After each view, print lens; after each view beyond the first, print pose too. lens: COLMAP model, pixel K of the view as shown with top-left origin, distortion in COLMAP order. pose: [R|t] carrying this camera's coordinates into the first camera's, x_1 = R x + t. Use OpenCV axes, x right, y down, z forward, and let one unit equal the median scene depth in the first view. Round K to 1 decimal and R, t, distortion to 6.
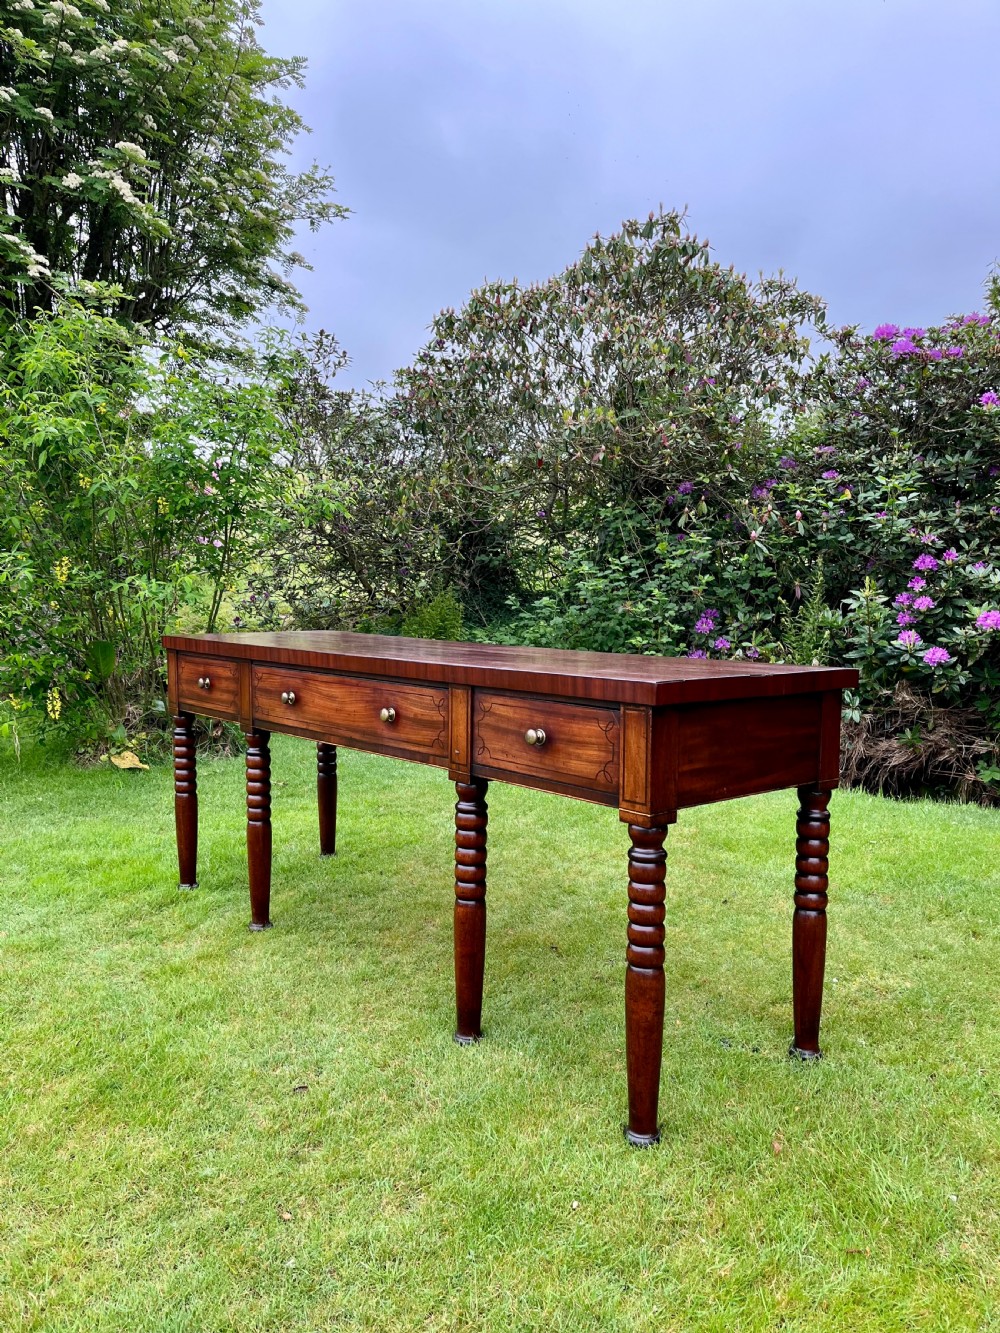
lens RADIAL K [[1006.6, 0, 500.5], [0, 1006.6, 672.2], [0, 0, 1]] dist [0.007035, -0.006427]
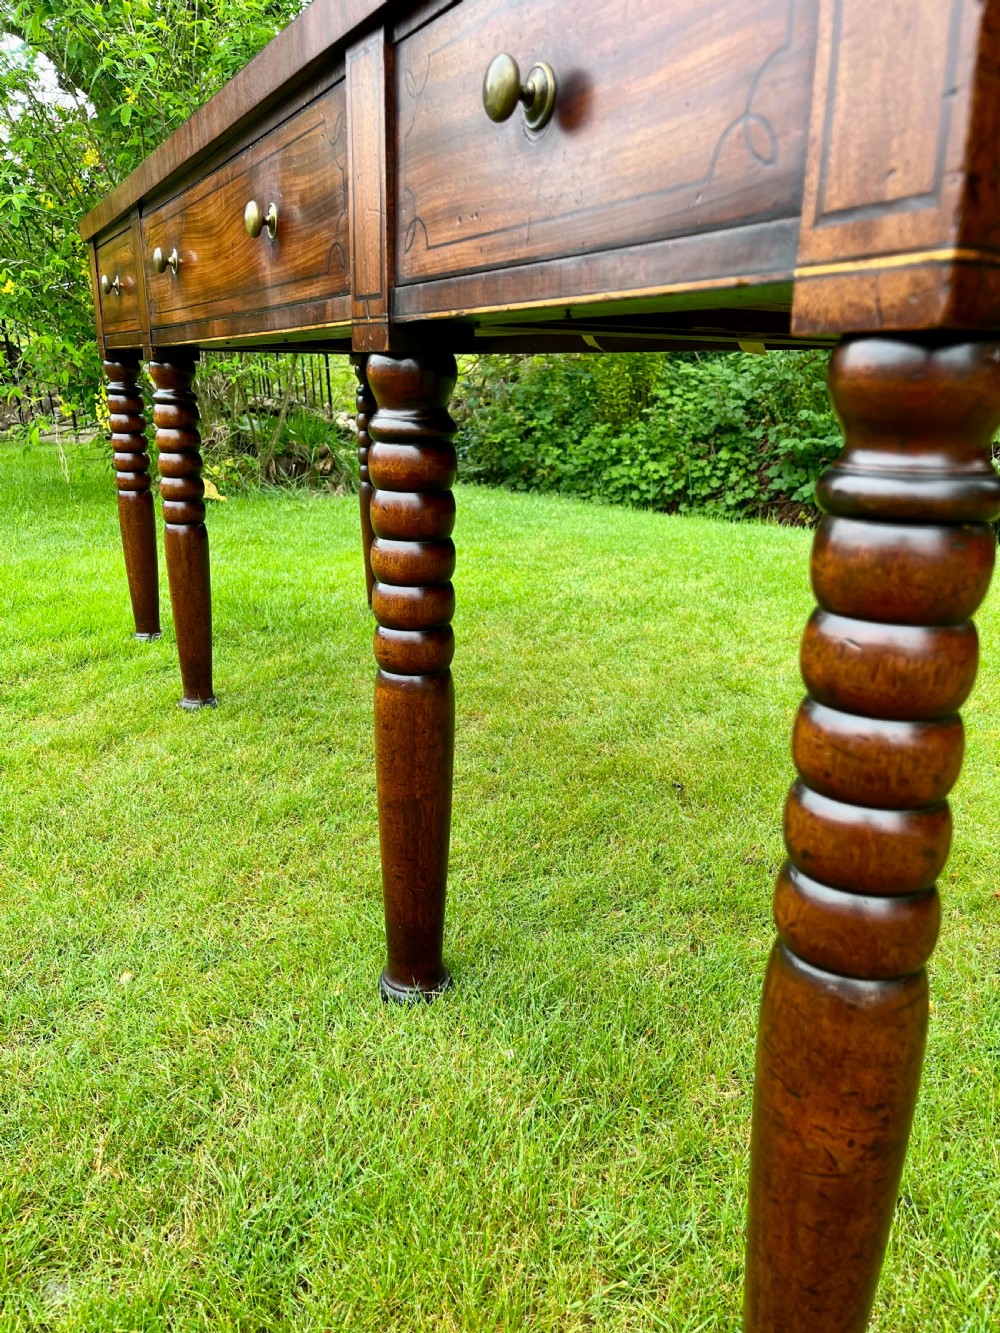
lens RADIAL K [[984.0, 0, 535.1], [0, 984.0, 680.9], [0, 0, 1]] dist [0.006948, 0.001048]
pose [[0.979398, 0.074052, -0.187873, 0.031375], [-0.034463, 0.977982, 0.205824, 0.051575], [0.198978, -0.195108, 0.960385, 0.221190]]
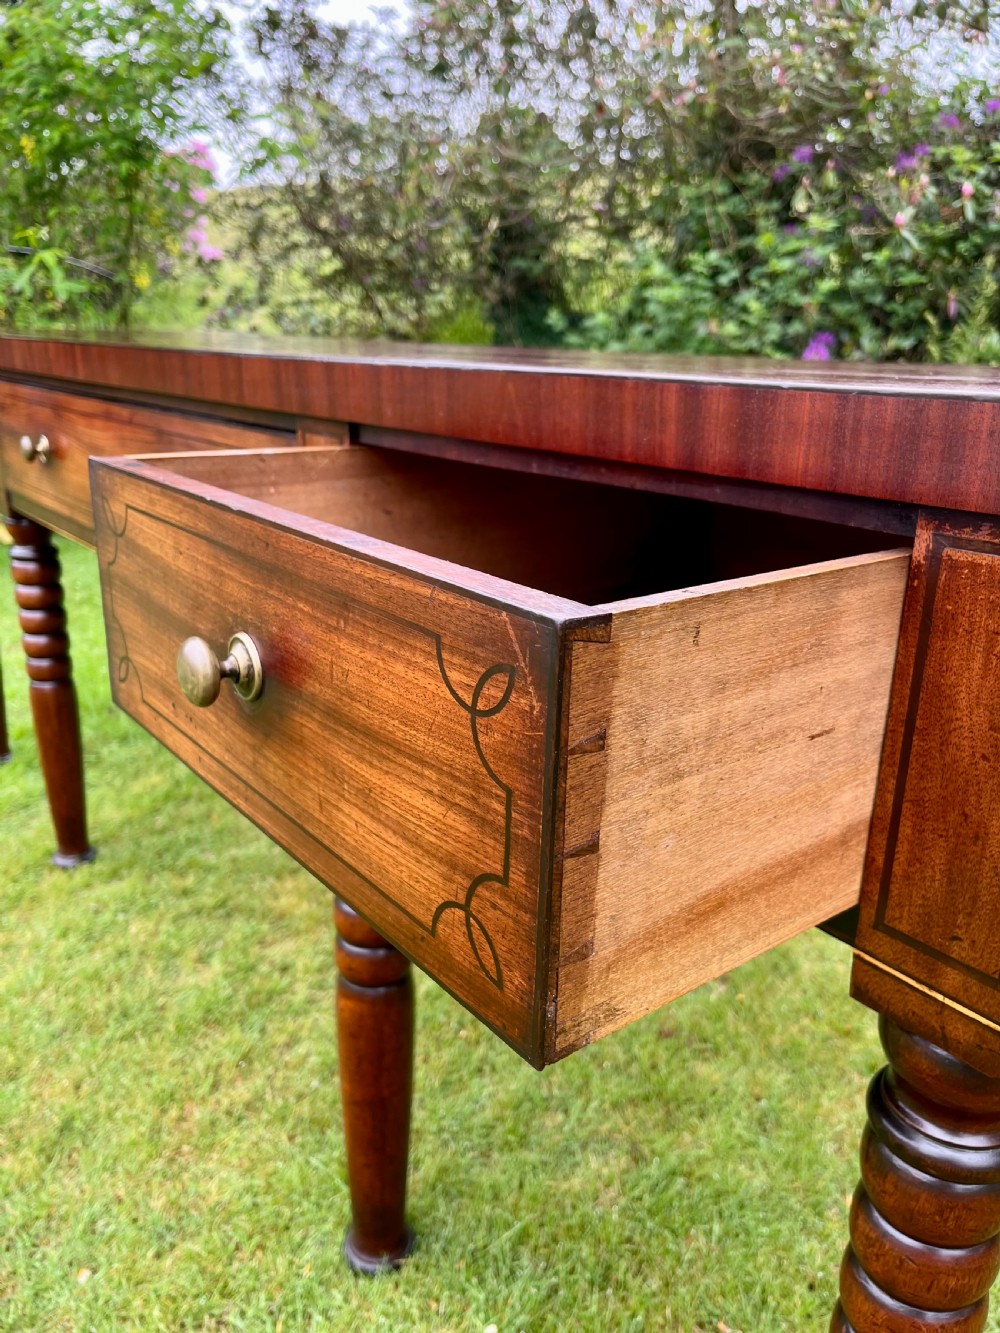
lens RADIAL K [[1006.6, 0, 500.5], [0, 1006.6, 672.2], [0, 0, 1]] dist [0.007035, -0.006427]
pose [[0.998619, 0.025404, -0.045991, 0.012363], [-0.013567, 0.970331, 0.241400, 0.004066], [0.050759, -0.240442, 0.969335, 0.223535]]
